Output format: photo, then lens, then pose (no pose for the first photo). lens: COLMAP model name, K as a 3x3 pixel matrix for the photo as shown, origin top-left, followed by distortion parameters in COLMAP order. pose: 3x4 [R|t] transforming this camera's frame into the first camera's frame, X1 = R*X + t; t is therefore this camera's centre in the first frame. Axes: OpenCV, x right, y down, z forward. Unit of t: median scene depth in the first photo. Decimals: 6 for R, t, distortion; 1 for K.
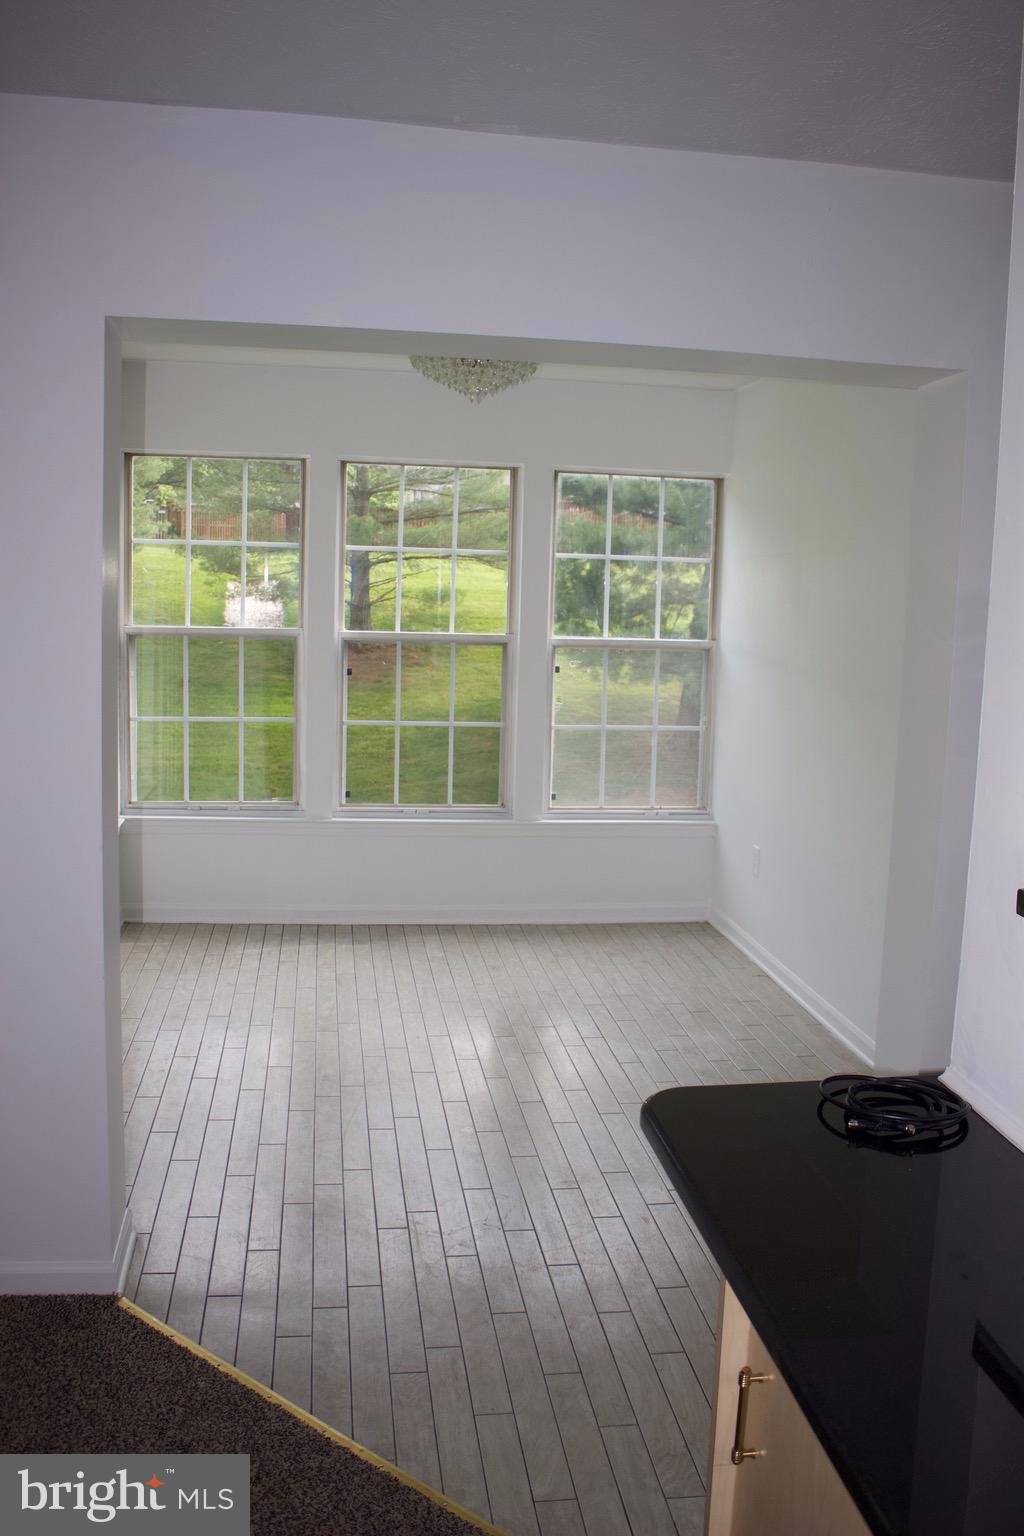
lens RADIAL K [[1349.2, 0, 541.8], [0, 1349.2, 765.7], [0, 0, 1]] dist [-0.150178, 0.129469]
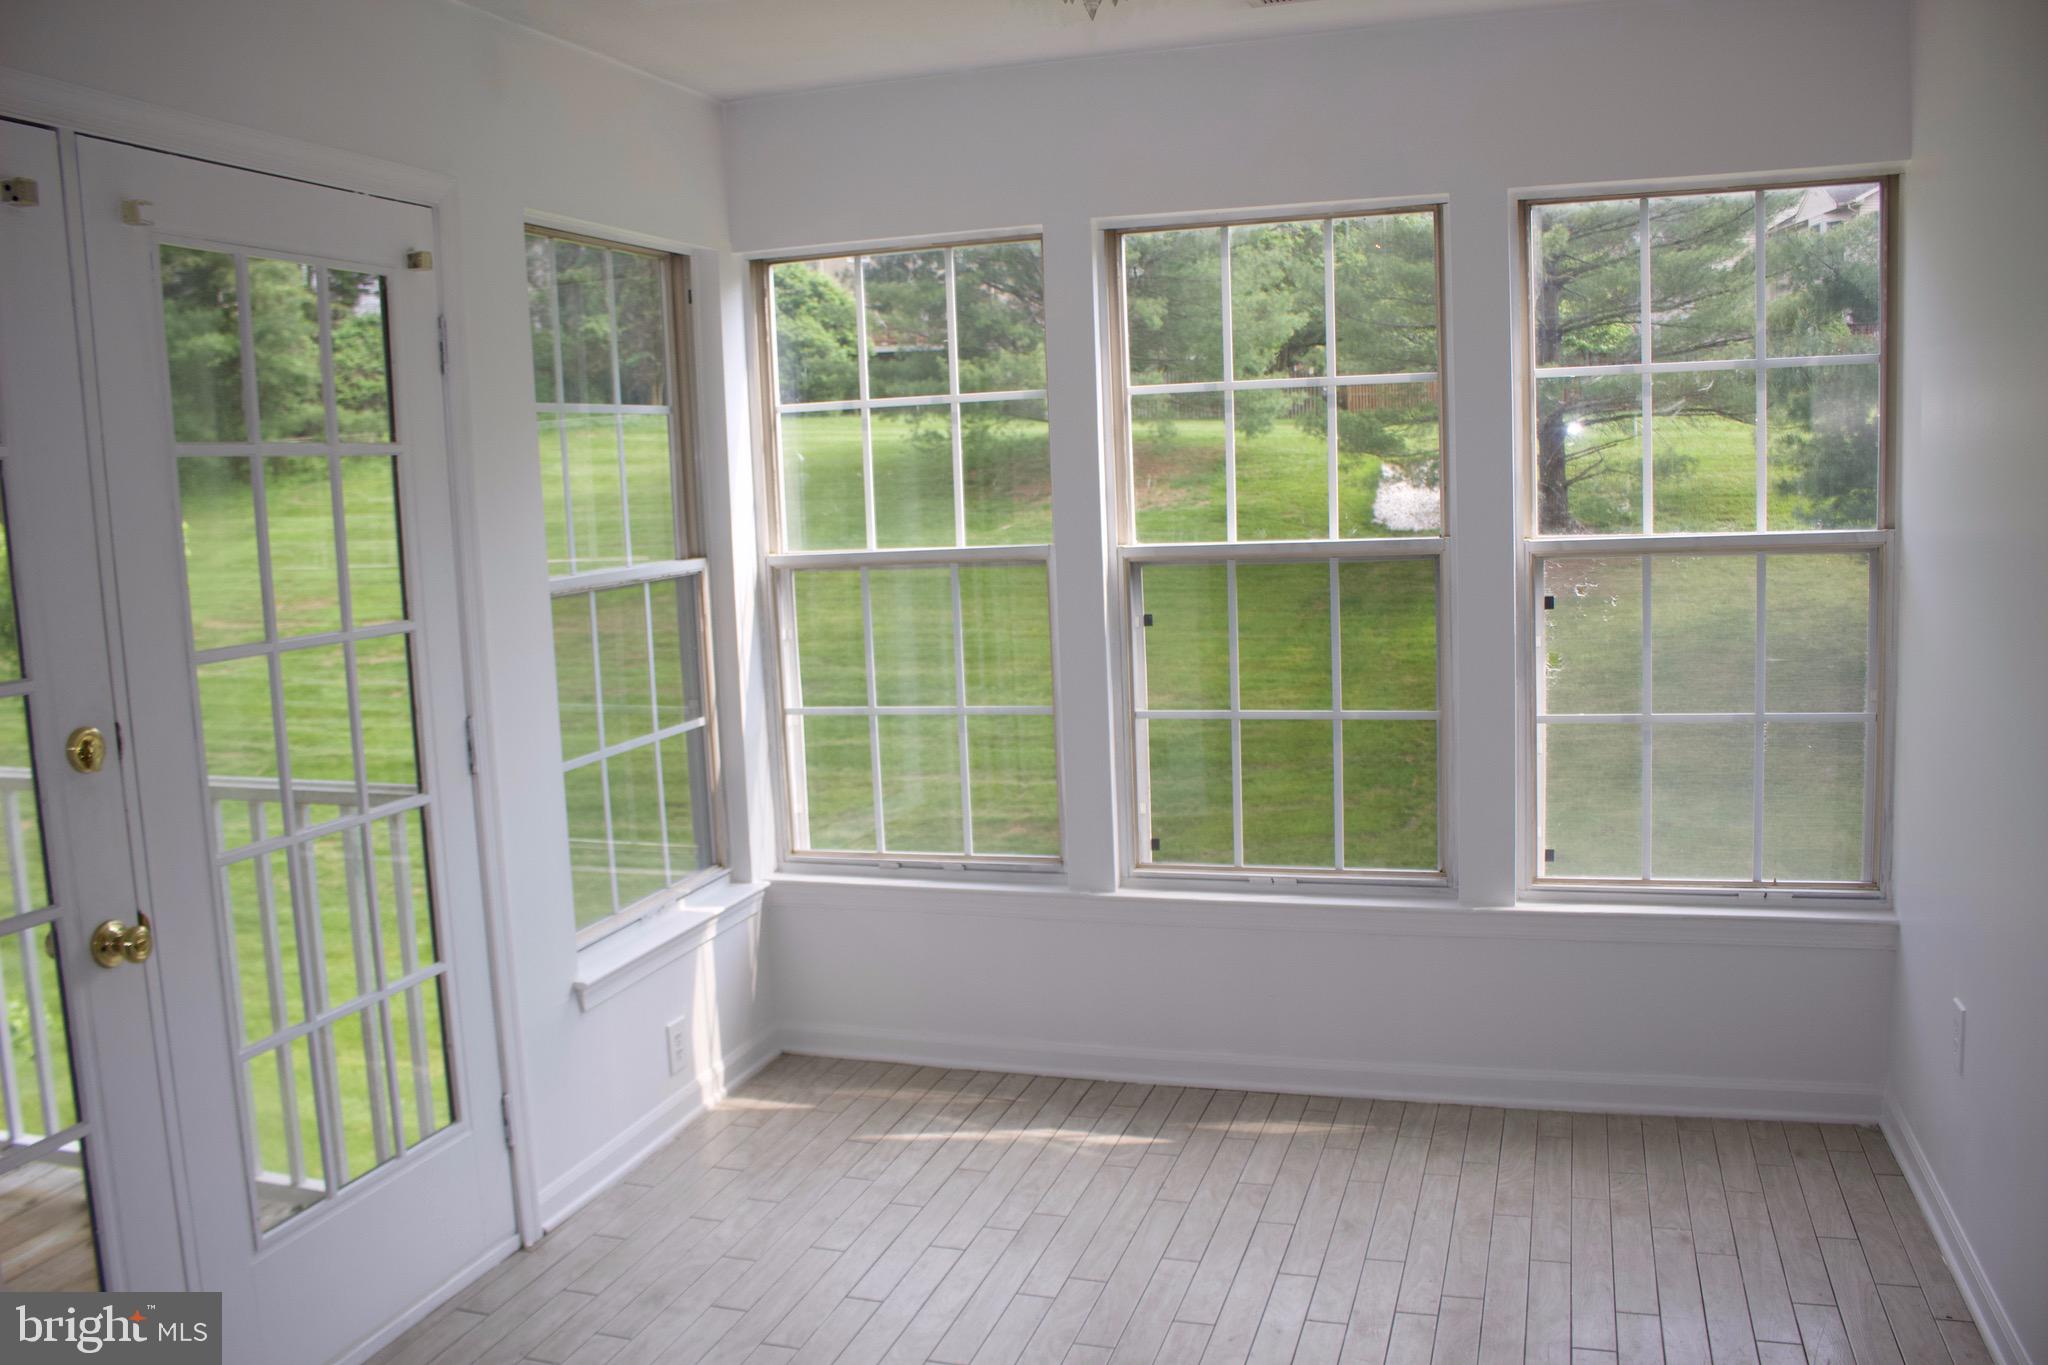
lens RADIAL K [[1691.1, 0, 1024.6], [0, 1691.1, 703.2], [0, 0, 1]] dist [-0.157461, 0.130044]
pose [[0.889849, -0.007405, -0.456194, 0.122427], [0.009593, 0.999951, 0.002480, -0.038391], [0.456154, -0.006583, 0.889877, 0.371026]]
